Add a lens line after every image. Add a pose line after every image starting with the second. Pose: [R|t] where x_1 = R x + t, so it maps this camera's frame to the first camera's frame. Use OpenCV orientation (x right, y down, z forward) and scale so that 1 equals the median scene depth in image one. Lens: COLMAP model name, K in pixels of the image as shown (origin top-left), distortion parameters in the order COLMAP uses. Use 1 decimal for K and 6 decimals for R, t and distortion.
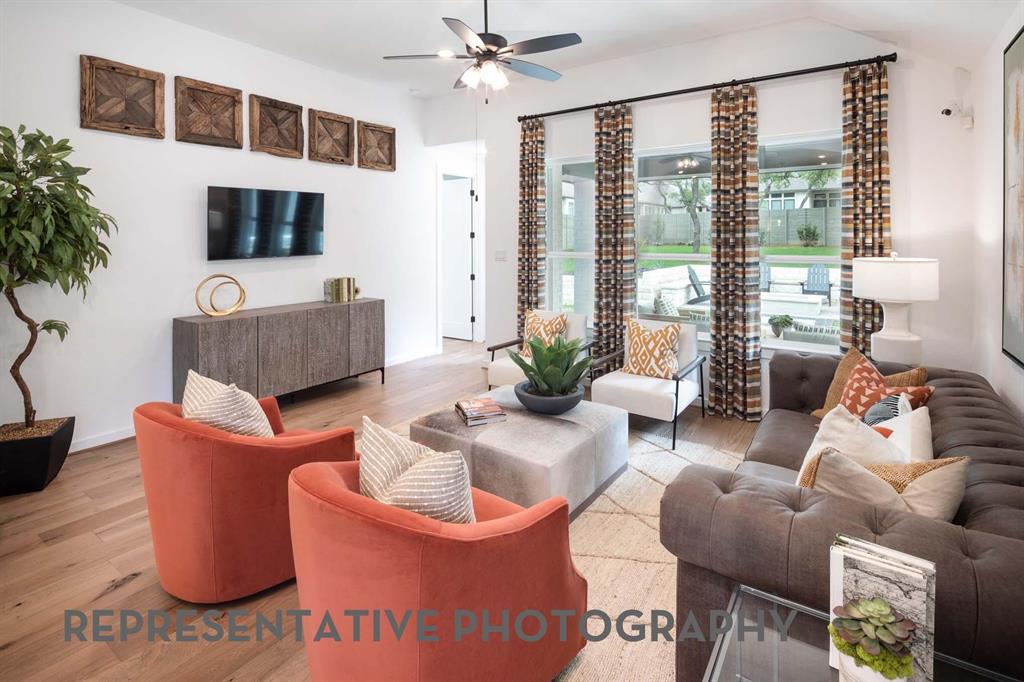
lens RADIAL K [[502.8, 0, 515.7], [0, 502.8, 249.3], [0, 0, 1]] dist [0.010440, -0.004652]
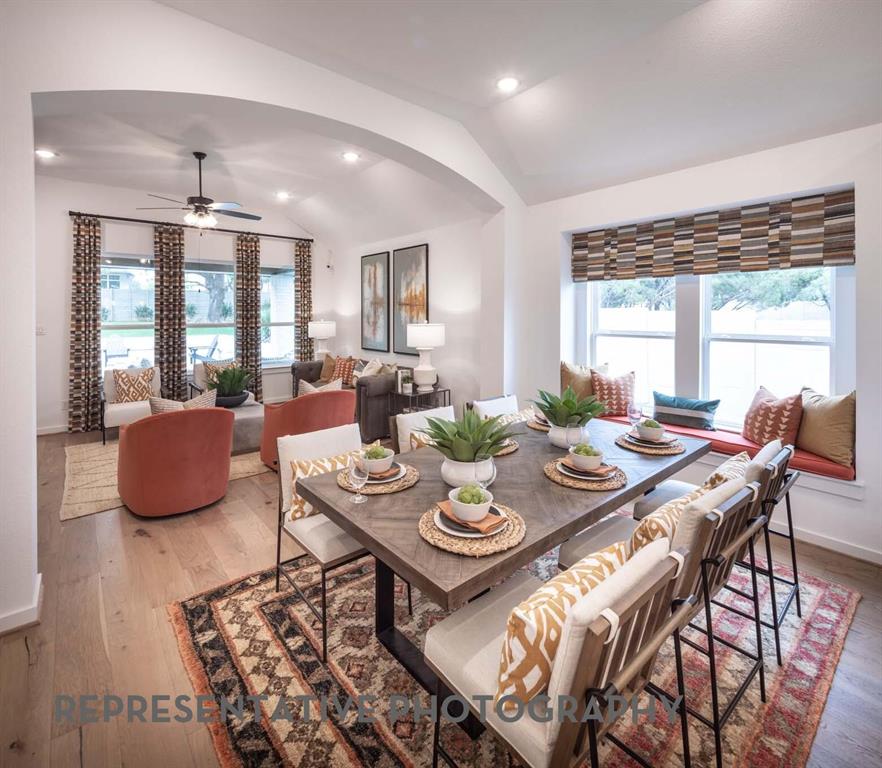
lens RADIAL K [[428.2, 0, 444.1], [0, 428.2, 313.9], [0, 0, 1]] dist [0.009239, -0.003989]
pose [[0.251629, 0.000156, 0.967824, -0.880514], [0.025128, 0.999662, -0.006694, 0.006448], [-0.967498, 0.026004, 0.251540, -0.113307]]
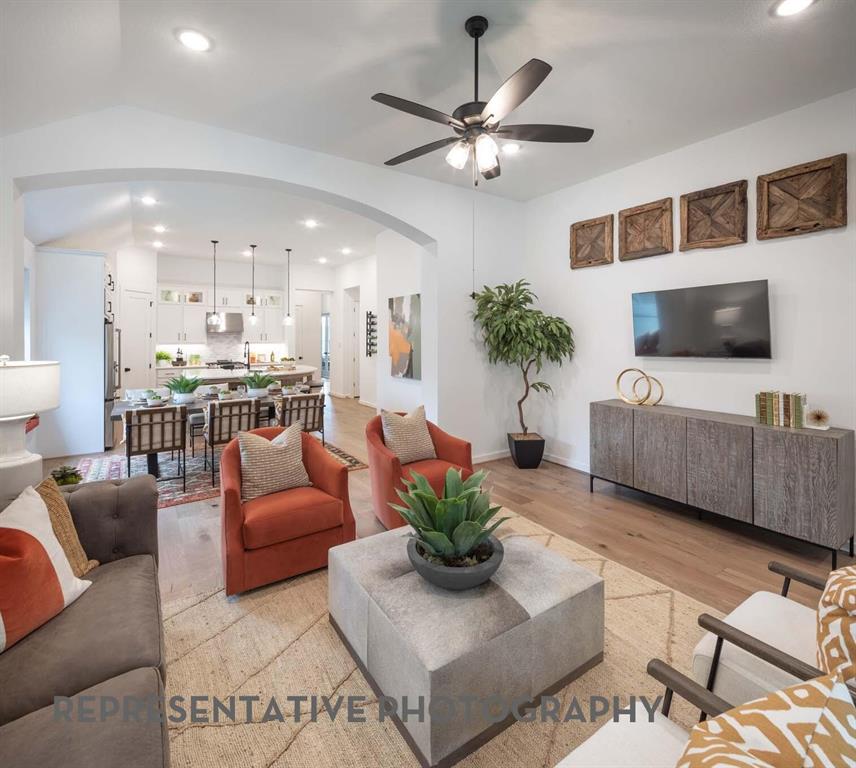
lens RADIAL K [[423.6, 0, 424.5], [0, 423.6, 331.5], [0, 0, 1]] dist [-0.003925, -0.001973]
pose [[-0.367869, -0.008386, -0.929840, 0.451968], [-0.020479, 0.999790, -0.000915, -0.022001], [0.929652, 0.018705, -0.367964, 0.824520]]
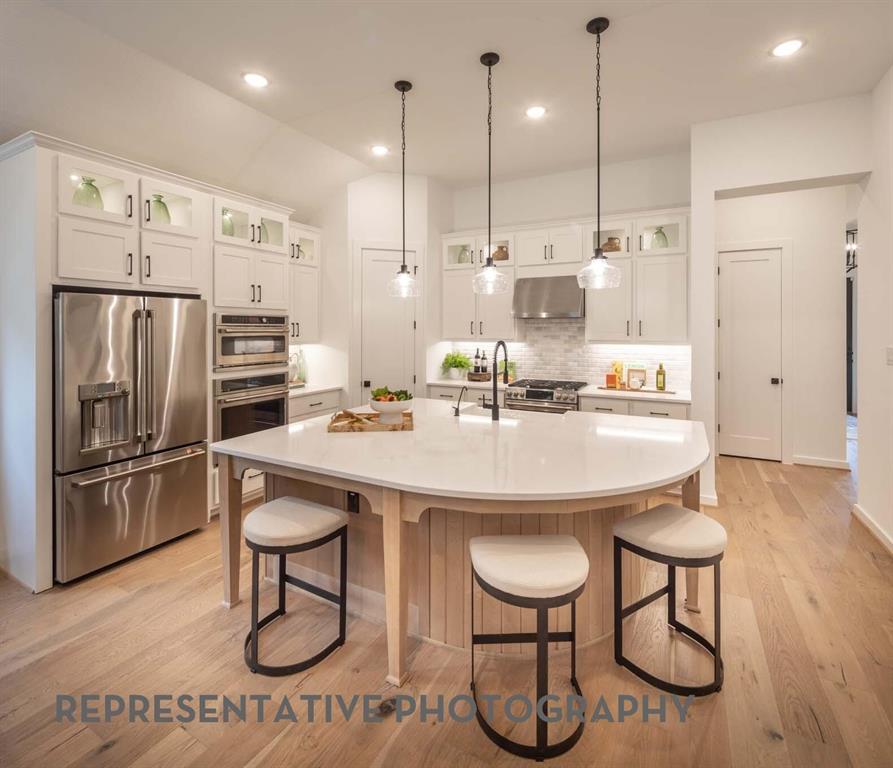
lens RADIAL K [[433.6, 0, 449.8], [0, 433.6, 329.5], [0, 0, 1]] dist [0.009239, -0.003989]
pose [[-0.994183, 0.004739, -0.107597, -0.798002], [0.001817, 0.999627, 0.027244, -0.001357], [0.107686, 0.026890, -0.993821, 0.117620]]
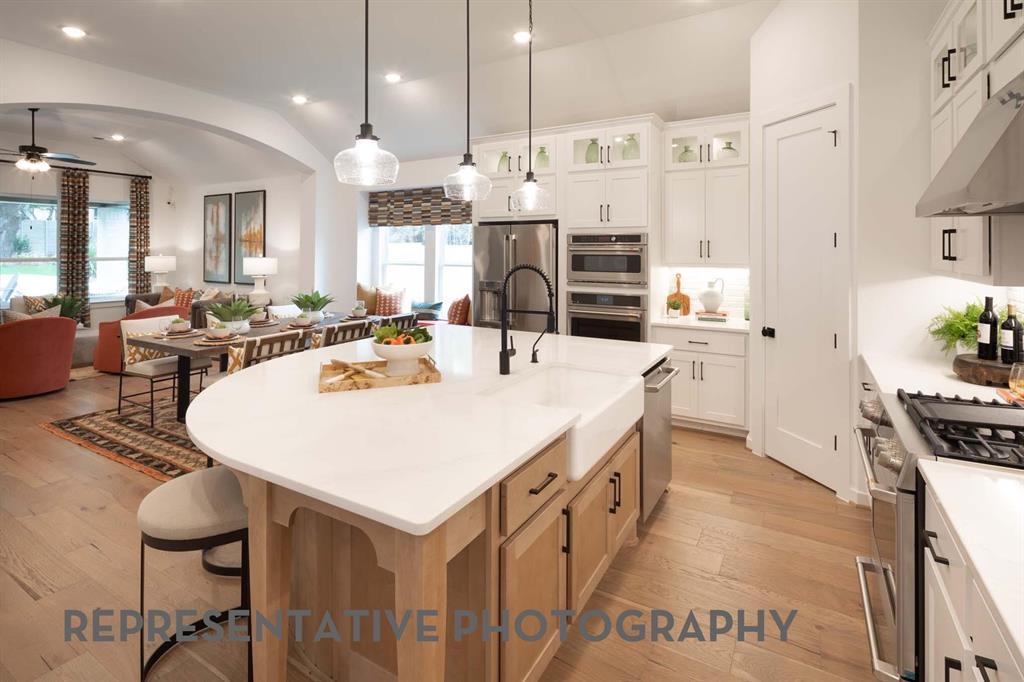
lens RADIAL K [[502.8, 0, 511.1], [0, 502.8, 243.2], [0, 0, 1]] dist [0.010440, -0.004652]
pose [[-0.064192, 0.017008, 0.997793, -1.474182], [0.022192, 0.999632, -0.015612, 0.021767], [-0.997691, 0.021141, -0.064546, -0.492019]]
